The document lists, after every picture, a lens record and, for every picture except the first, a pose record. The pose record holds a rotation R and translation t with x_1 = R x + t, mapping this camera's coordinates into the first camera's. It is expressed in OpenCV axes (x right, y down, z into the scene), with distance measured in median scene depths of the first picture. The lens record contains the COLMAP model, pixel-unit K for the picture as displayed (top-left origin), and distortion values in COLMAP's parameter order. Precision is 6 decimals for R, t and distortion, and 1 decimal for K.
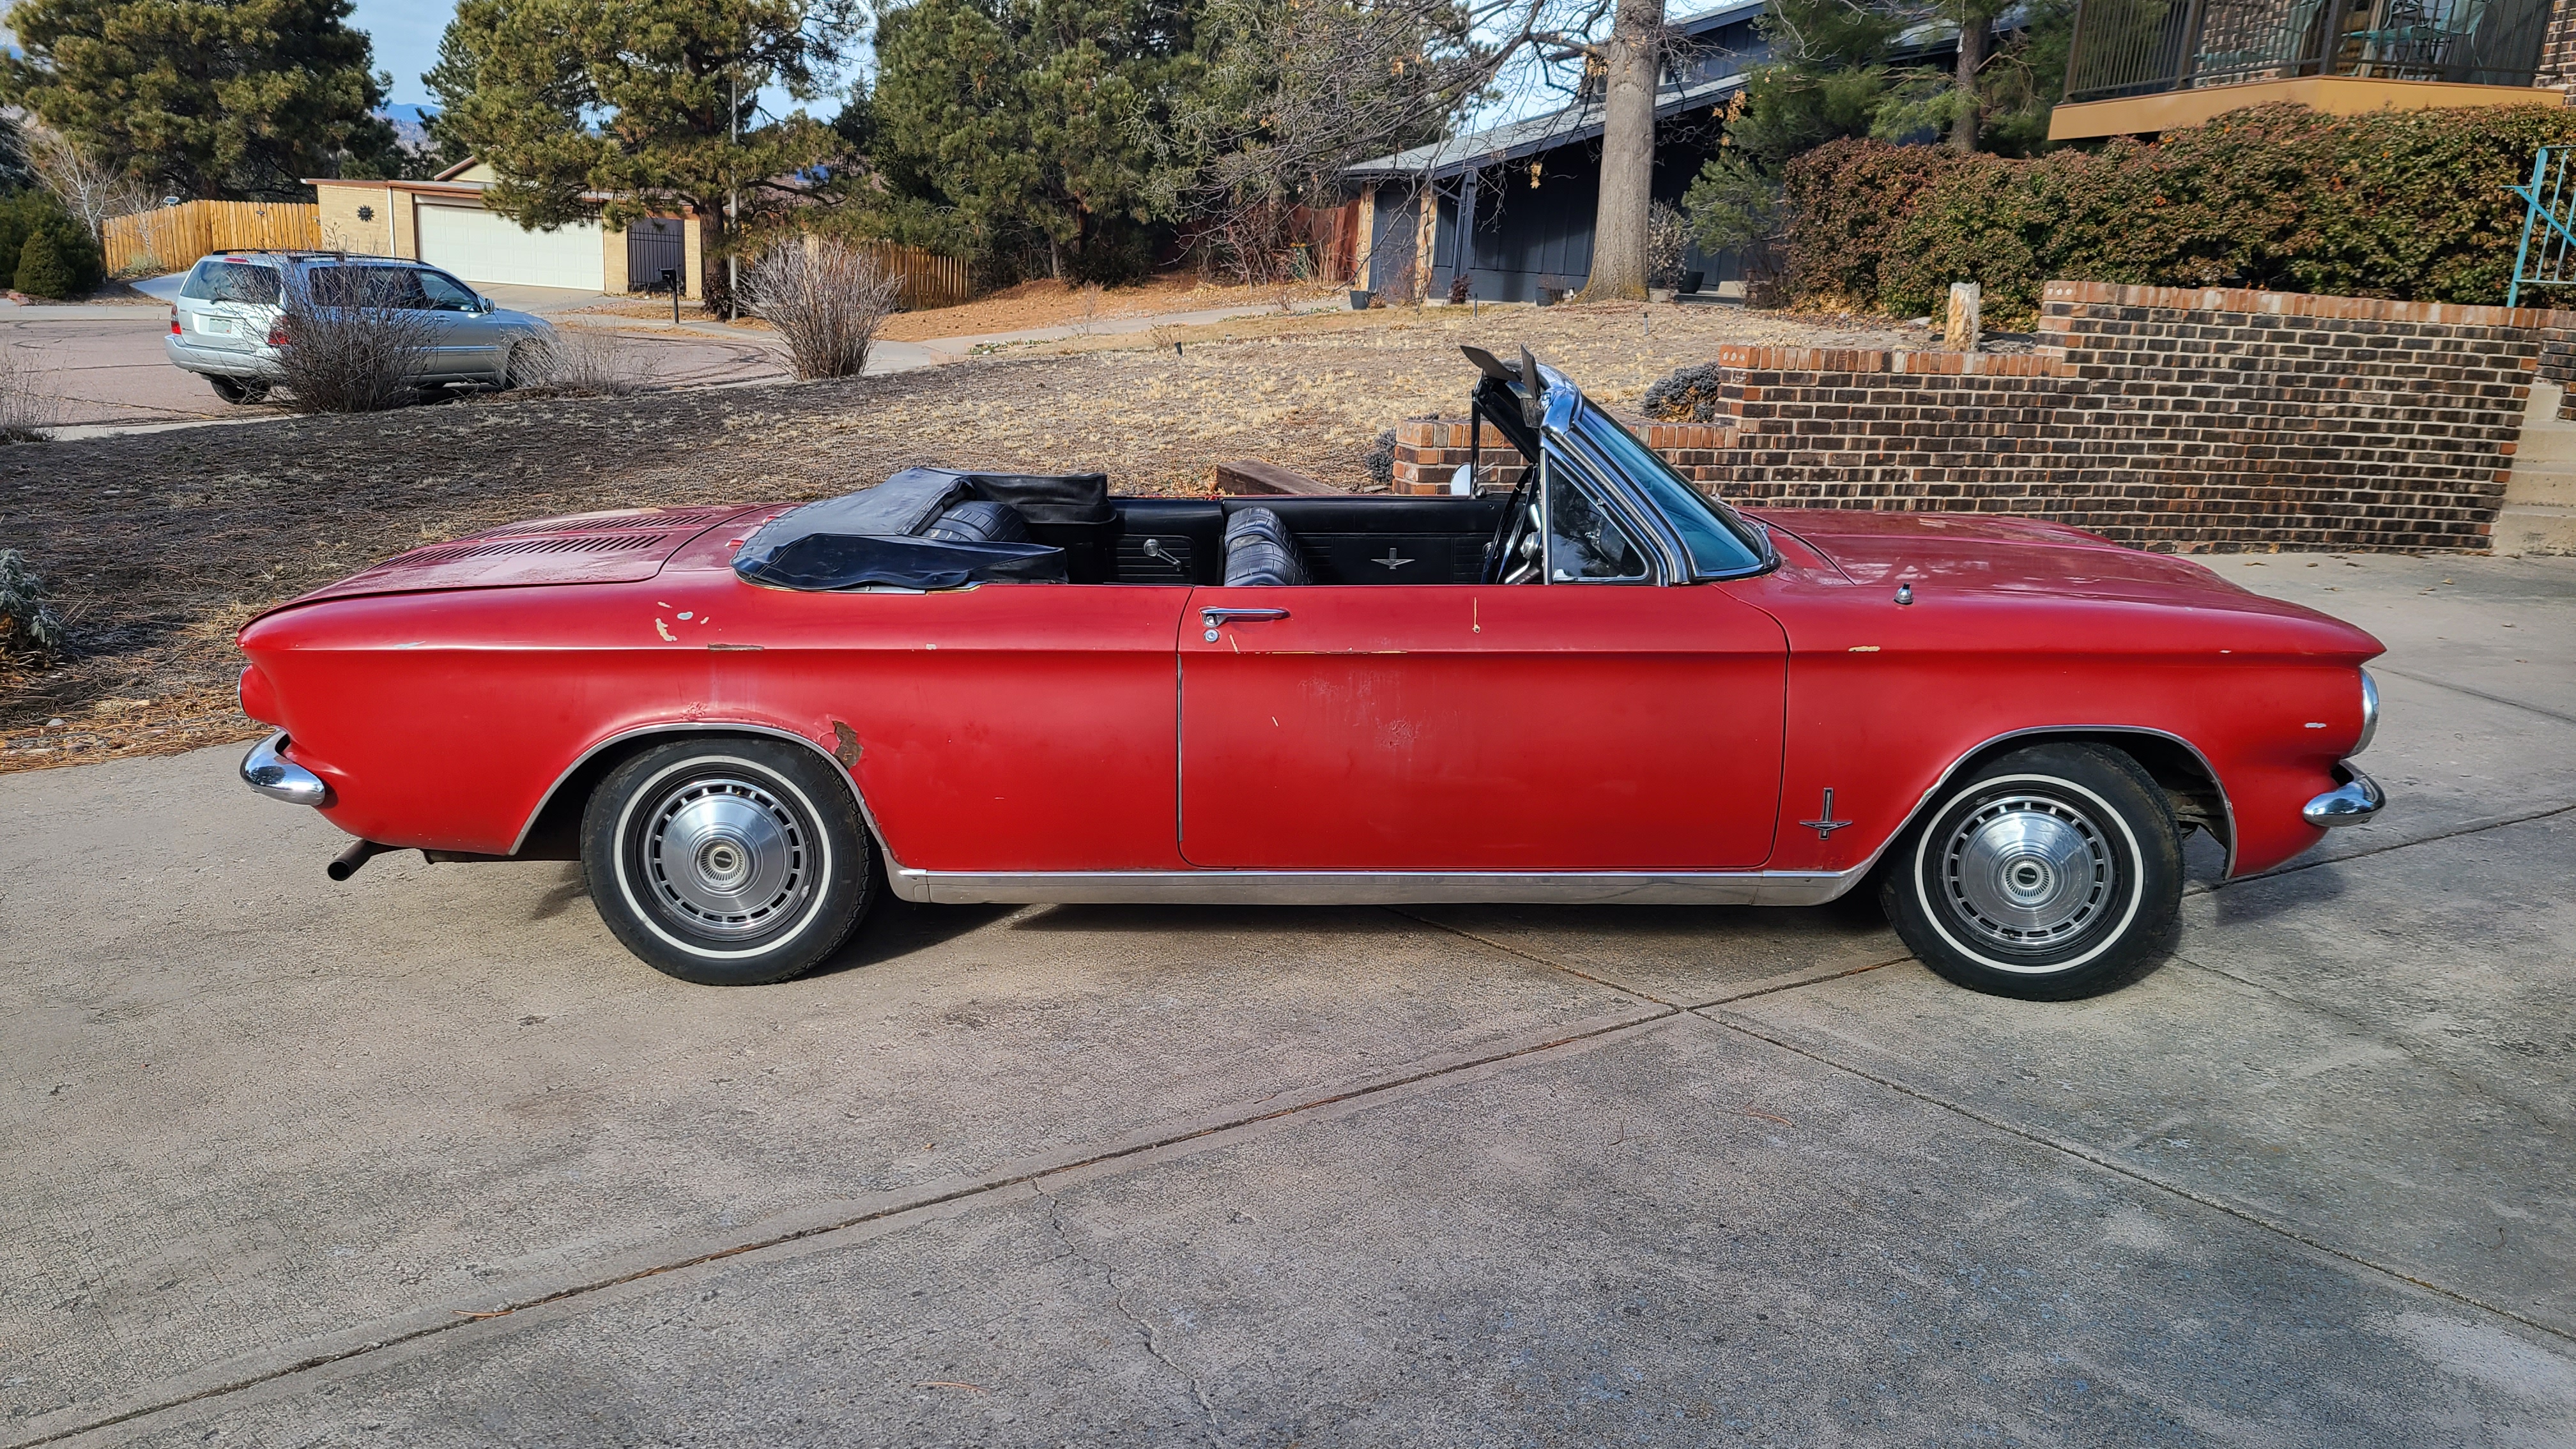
lens RADIAL K [[1954.1, 0, 1288.0], [0, 1954.1, 724.5], [0, 0, 1]] dist [0.061024, -0.048437]
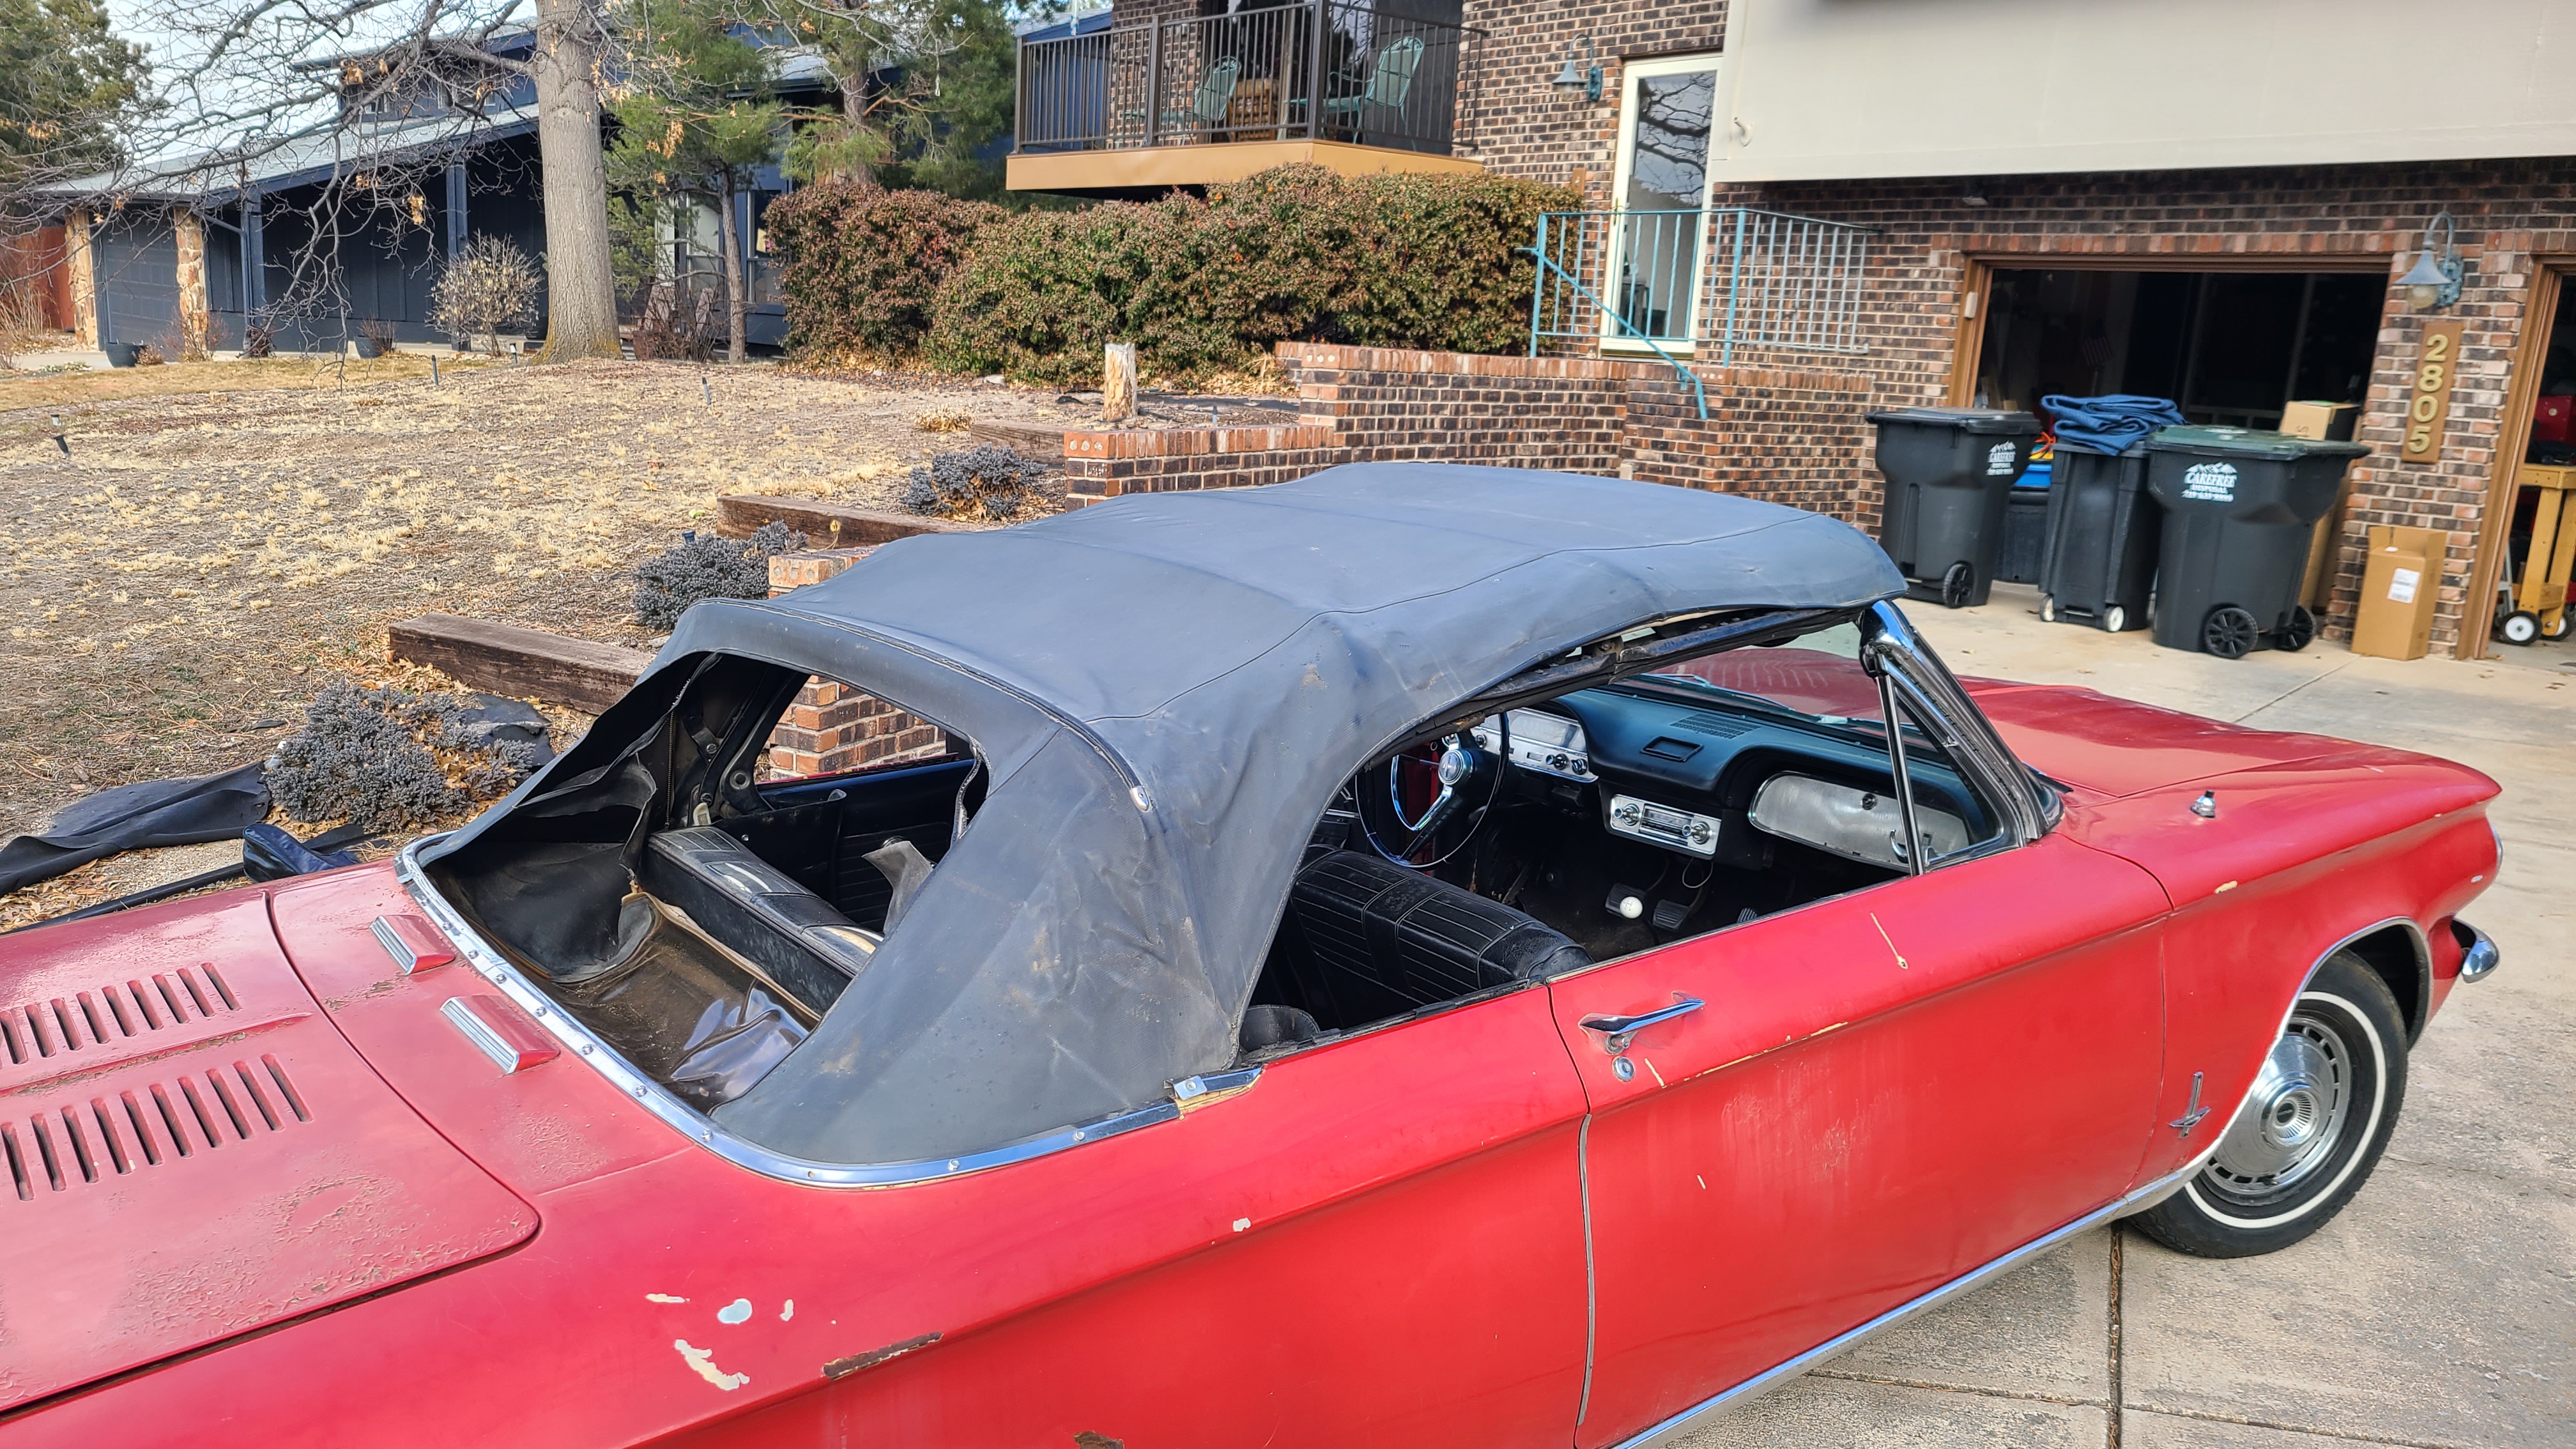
lens RADIAL K [[1954.1, 0, 1288.0], [0, 1954.1, 724.5], [0, 0, 1]] dist [0.061024, -0.048437]
pose [[0.817518, -0.132083, 0.560552, -0.129526], [0.141522, 0.989573, 0.026776, -0.052627], [-0.558244, 0.057440, 0.827686, 0.173029]]
